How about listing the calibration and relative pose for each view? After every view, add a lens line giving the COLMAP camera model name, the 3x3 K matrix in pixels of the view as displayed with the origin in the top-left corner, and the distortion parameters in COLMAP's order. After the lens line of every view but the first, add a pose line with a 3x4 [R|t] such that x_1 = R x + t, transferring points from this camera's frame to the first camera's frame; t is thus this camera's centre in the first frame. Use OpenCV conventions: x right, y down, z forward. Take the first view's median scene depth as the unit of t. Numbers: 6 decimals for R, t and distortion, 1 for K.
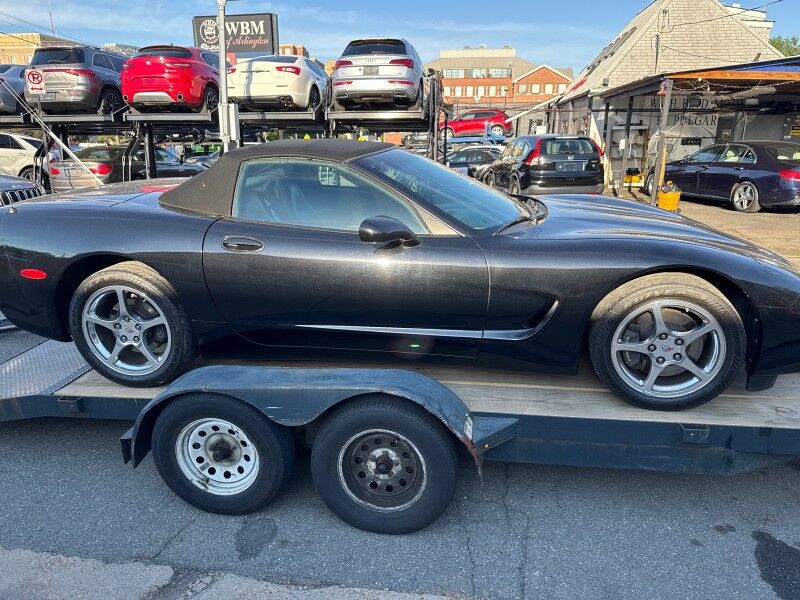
lens RADIAL K [[563.1, 0, 397.2], [0, 563.1, 299.6], [0, 0, 1]] dist [0.008836, -0.022483]
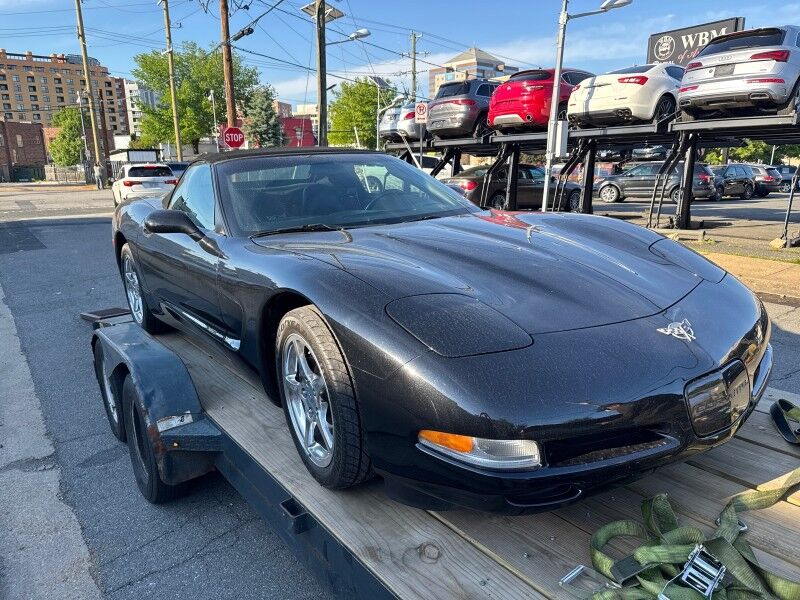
lens RADIAL K [[563.1, 0, 398.7], [0, 563.1, 300.5], [0, 0, 1]] dist [0.008836, -0.022483]
pose [[0.714018, 0.153060, -0.683192, 0.210916], [-0.176280, 0.983676, 0.036145, -0.018841], [0.677572, 0.094625, 0.729344, 0.099619]]
